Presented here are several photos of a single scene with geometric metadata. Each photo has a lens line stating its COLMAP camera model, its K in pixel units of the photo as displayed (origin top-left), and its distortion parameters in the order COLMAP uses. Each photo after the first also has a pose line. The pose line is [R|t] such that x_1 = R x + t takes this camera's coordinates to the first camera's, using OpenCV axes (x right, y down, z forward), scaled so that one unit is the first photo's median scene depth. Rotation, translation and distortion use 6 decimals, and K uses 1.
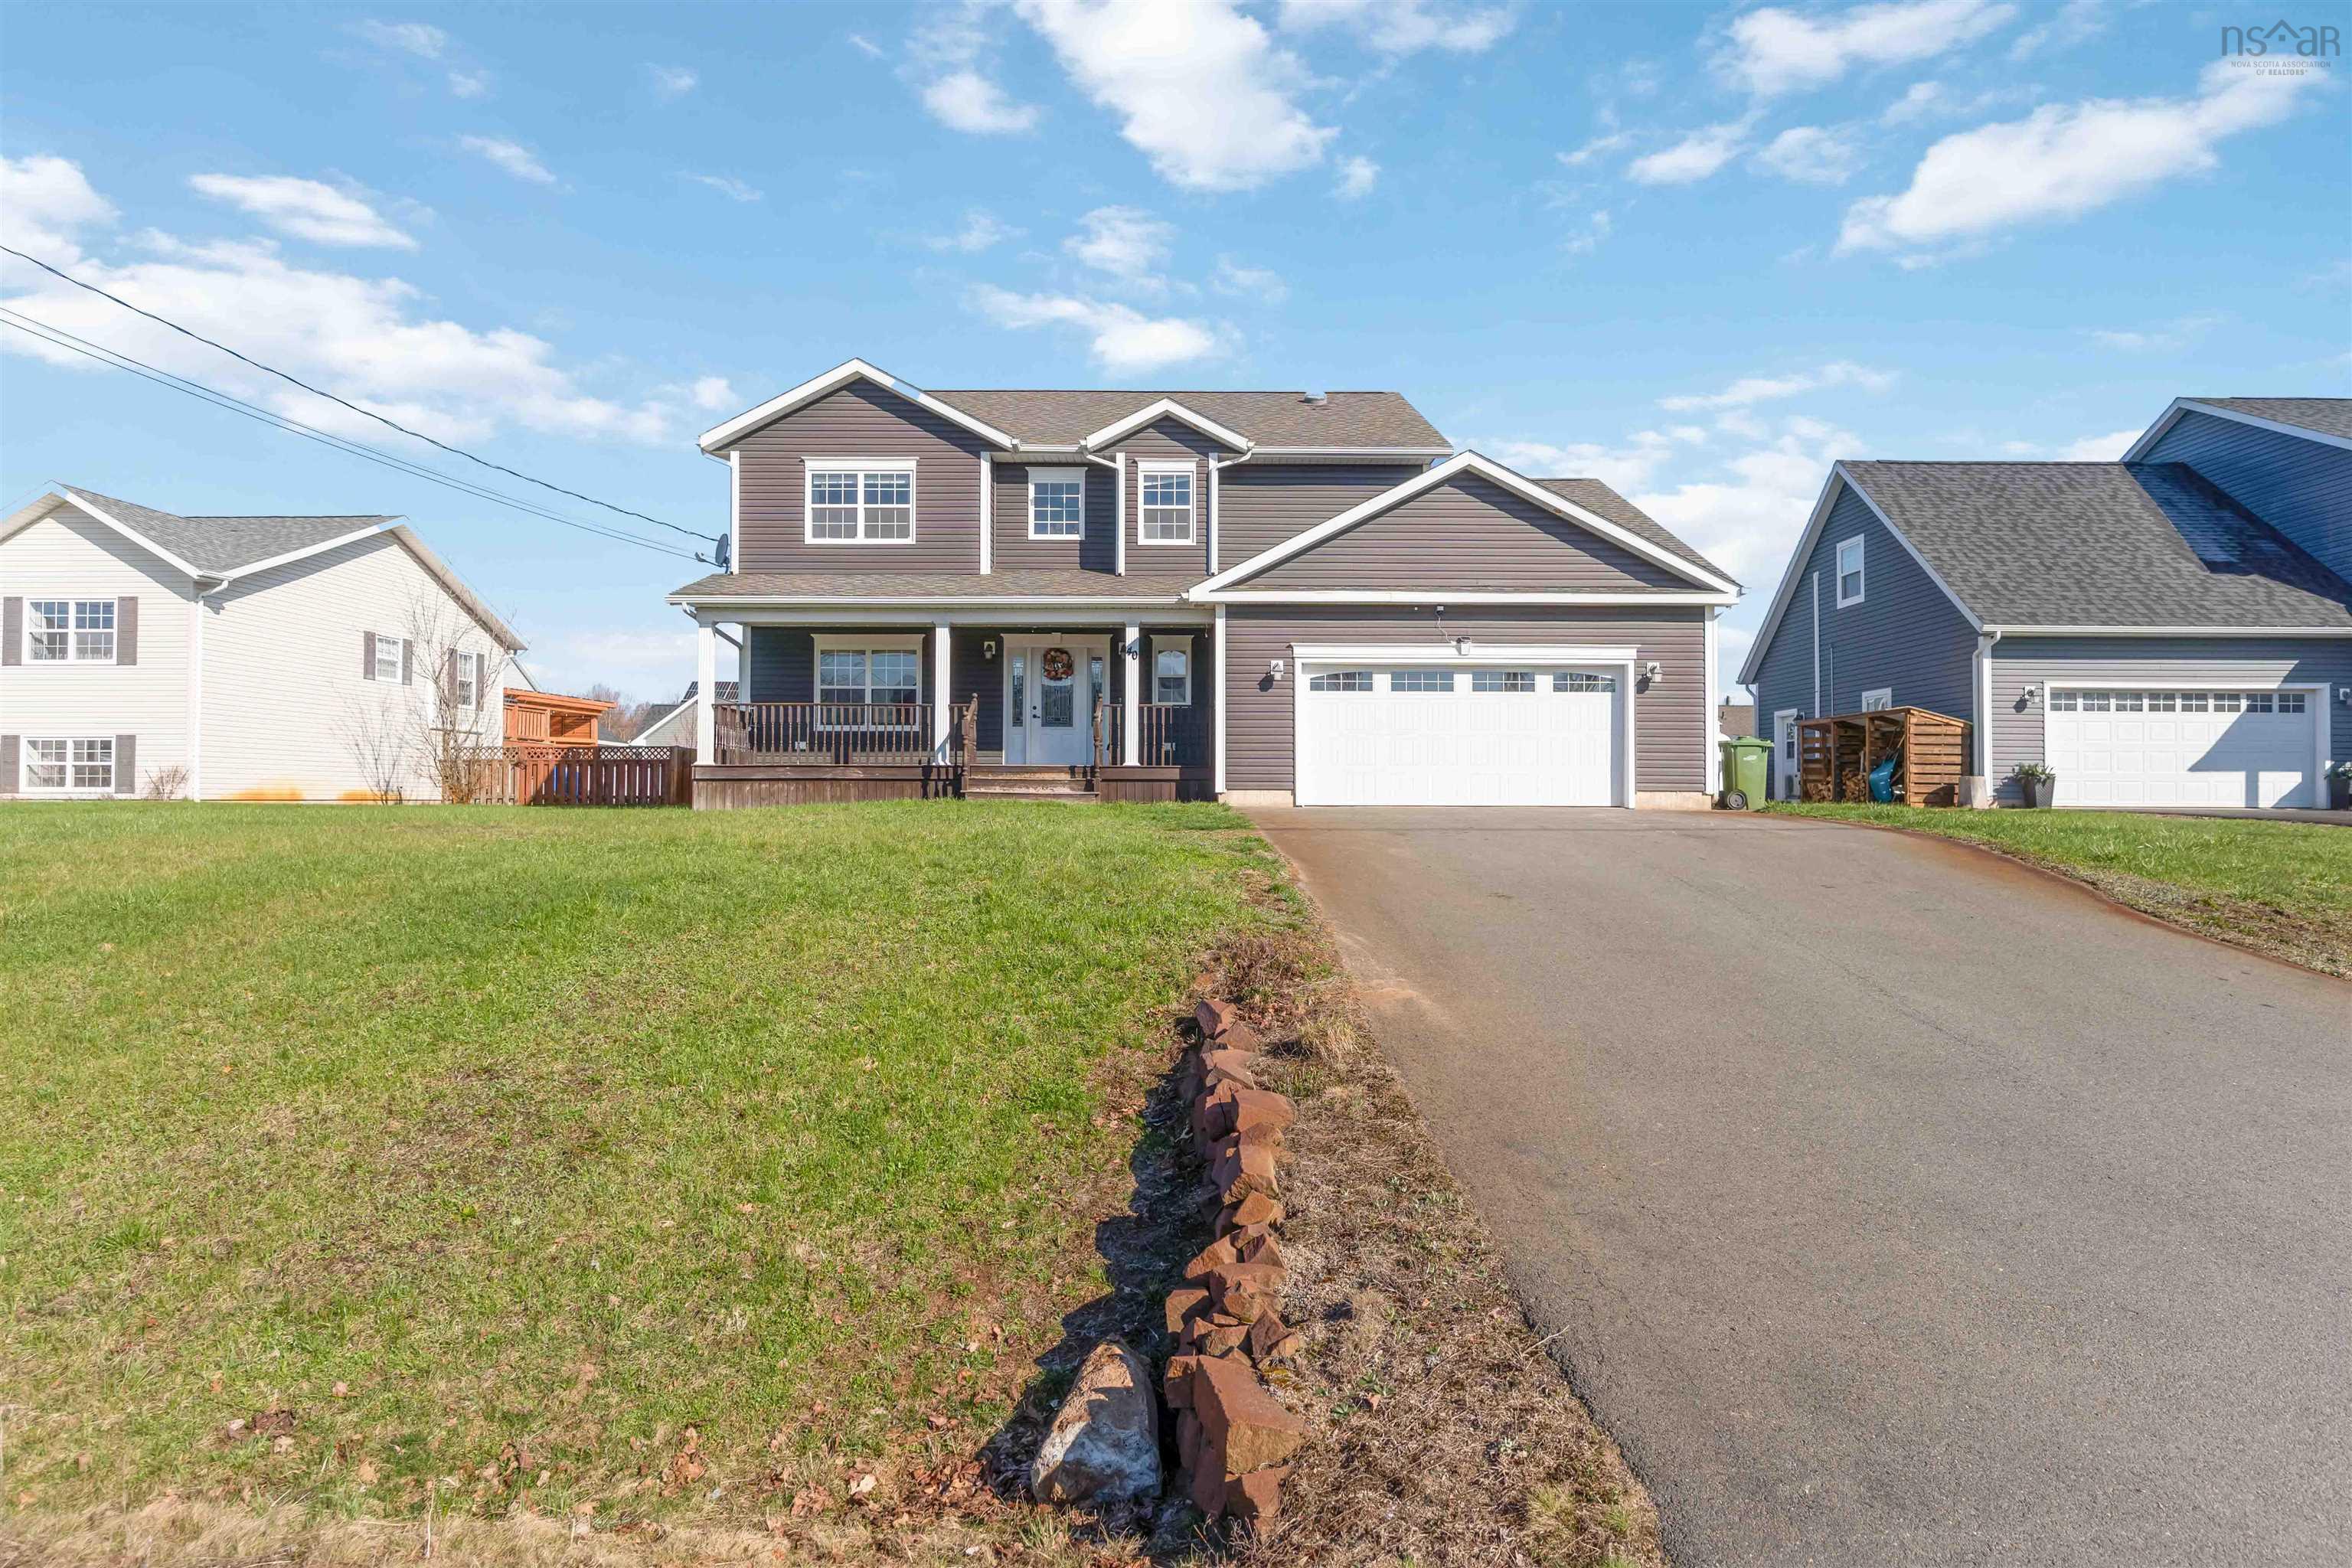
lens RADIAL K [[1216.9, 0, 1152.5], [0, 1216.9, 779.9], [0, 0, 1]] dist [-0.000730, -0.000761]
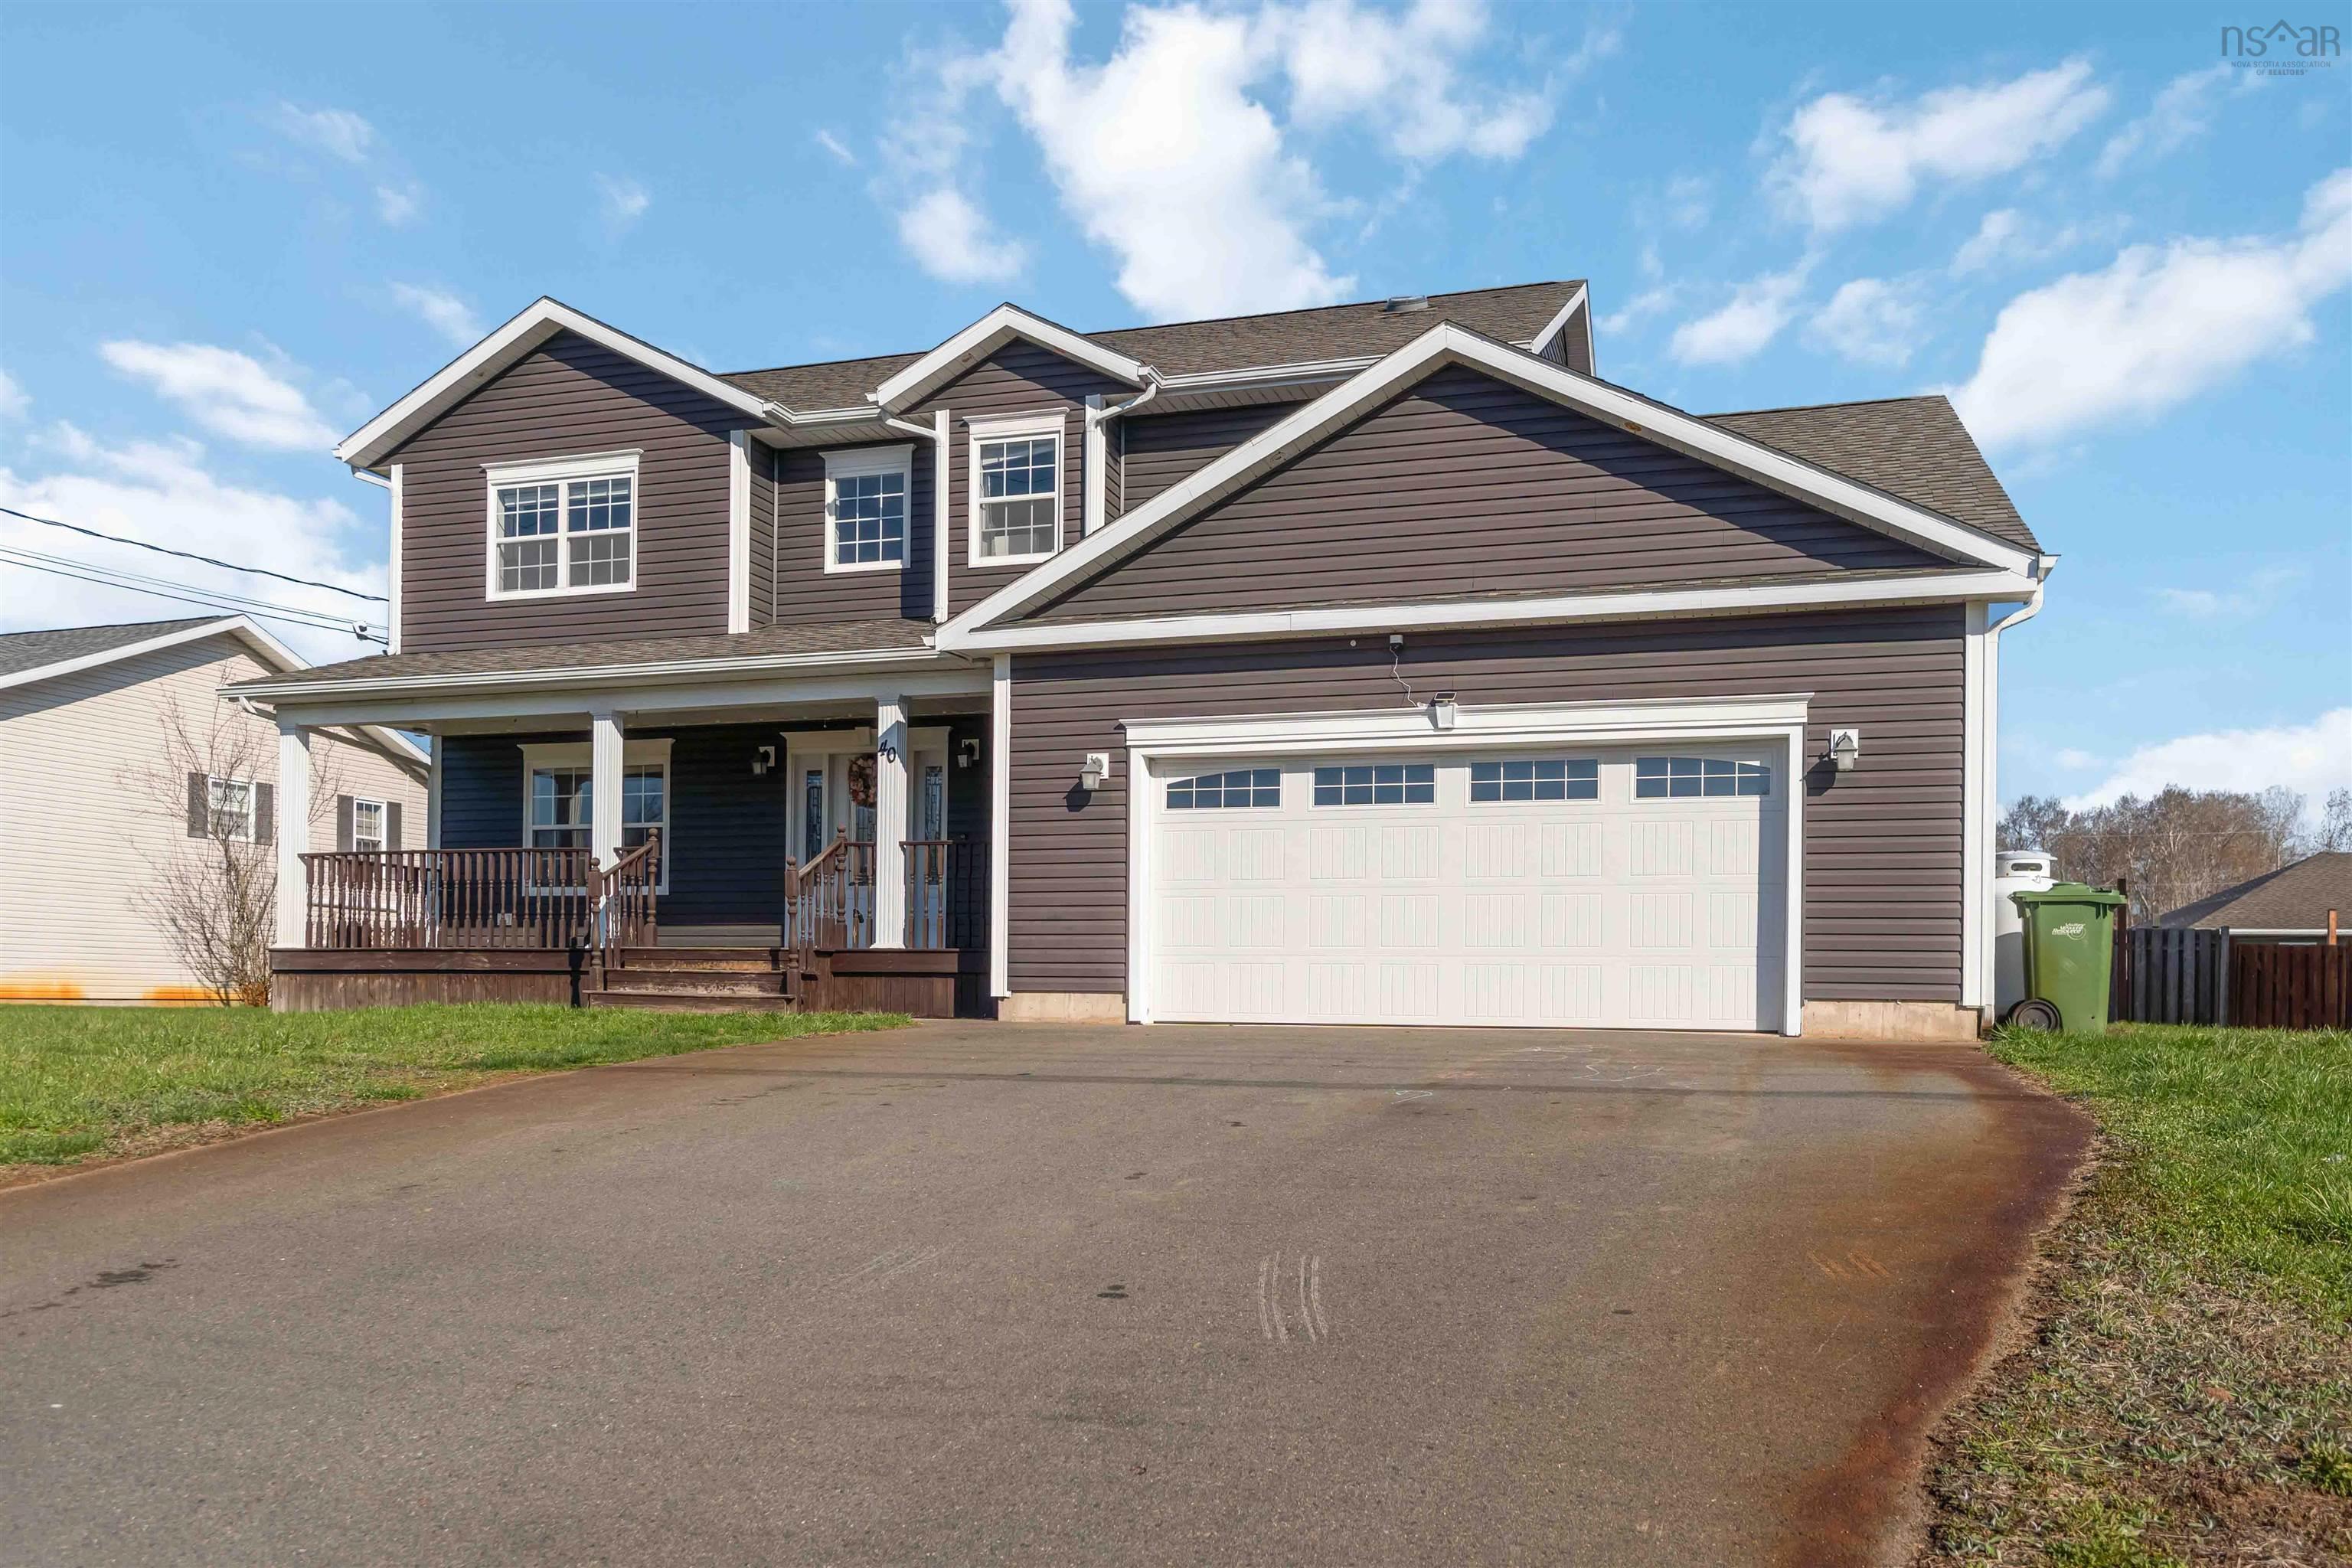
lens RADIAL K [[1694.6, 0, 1144.2], [0, 1694.6, 998.1], [0, 0, 1]] dist [0.003906, 0.009643]
pose [[0.955297, 0.006846, -0.295569, 0.310246], [-0.003108, 0.999909, 0.013115, 0.000733], [0.295632, -0.011610, 0.955231, 0.254387]]
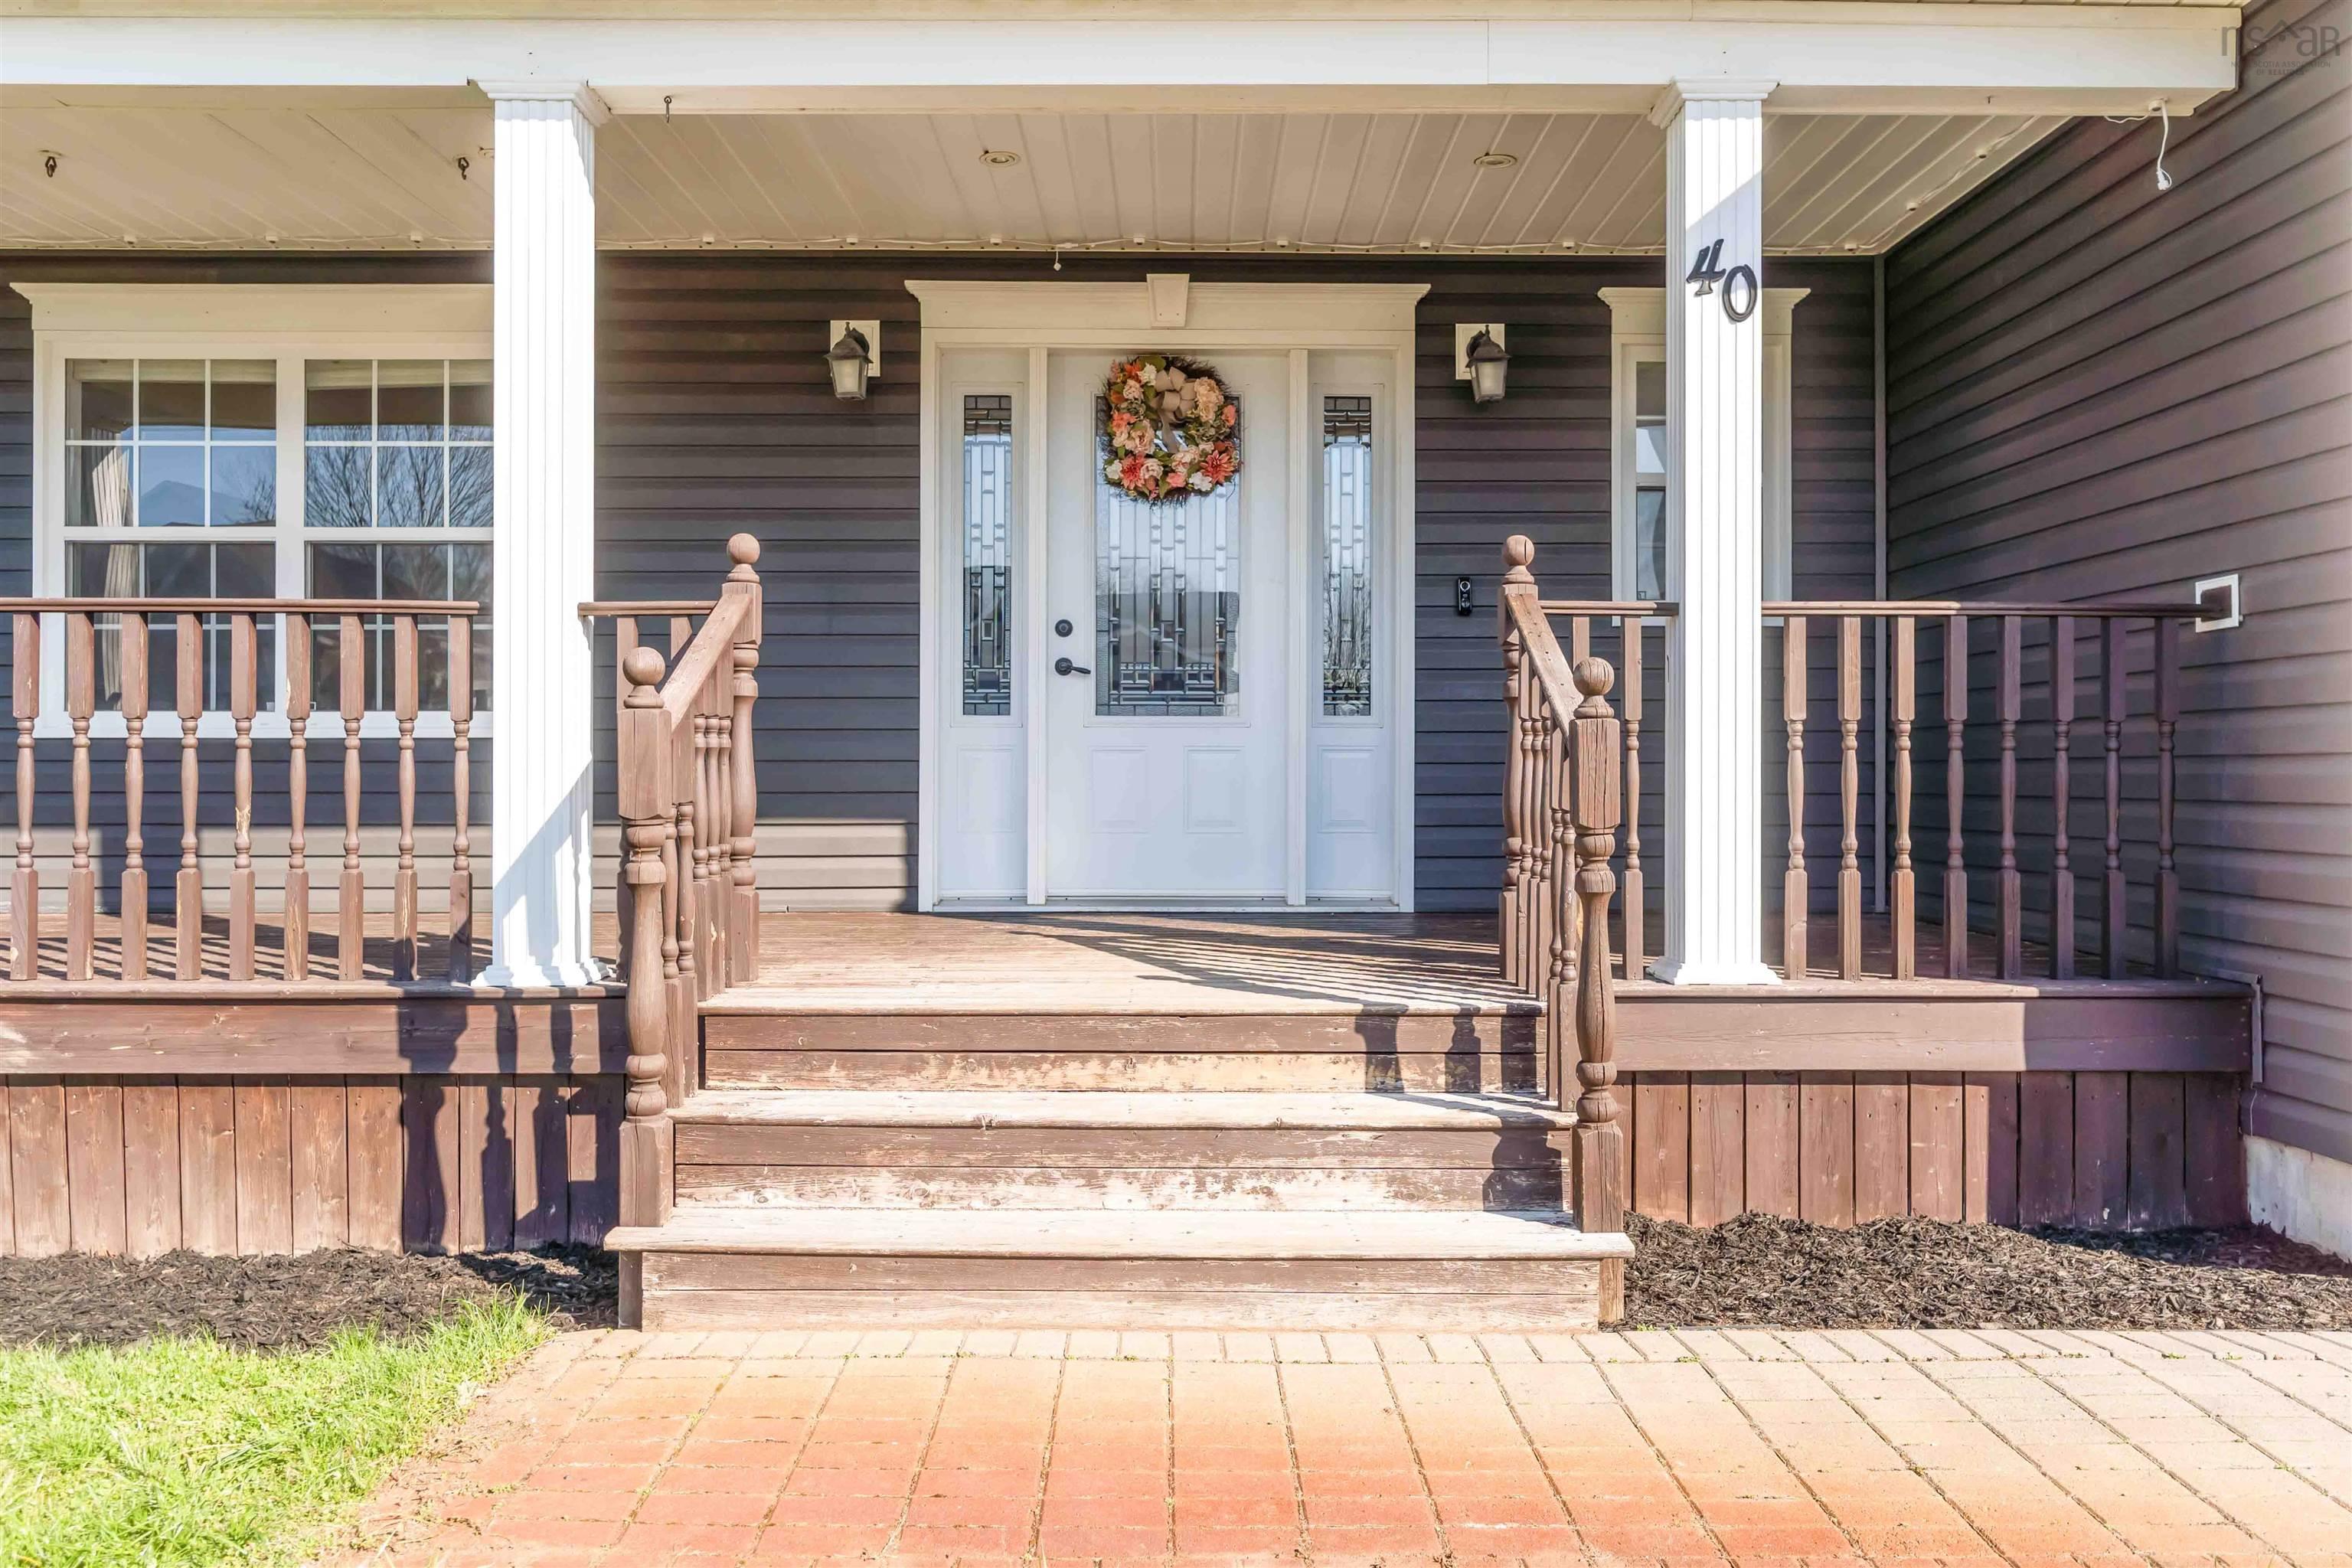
lens RADIAL K [[1804.0, 0, 1173.6], [0, 1804.0, 766.2], [0, 0, 1]] dist [0.006007, -0.000730]
pose [[0.999877, -0.003269, 0.015307, -0.086296], [0.003059, 0.999901, 0.013721, -0.040551], [-0.015350, -0.013673, 0.999789, 0.707549]]
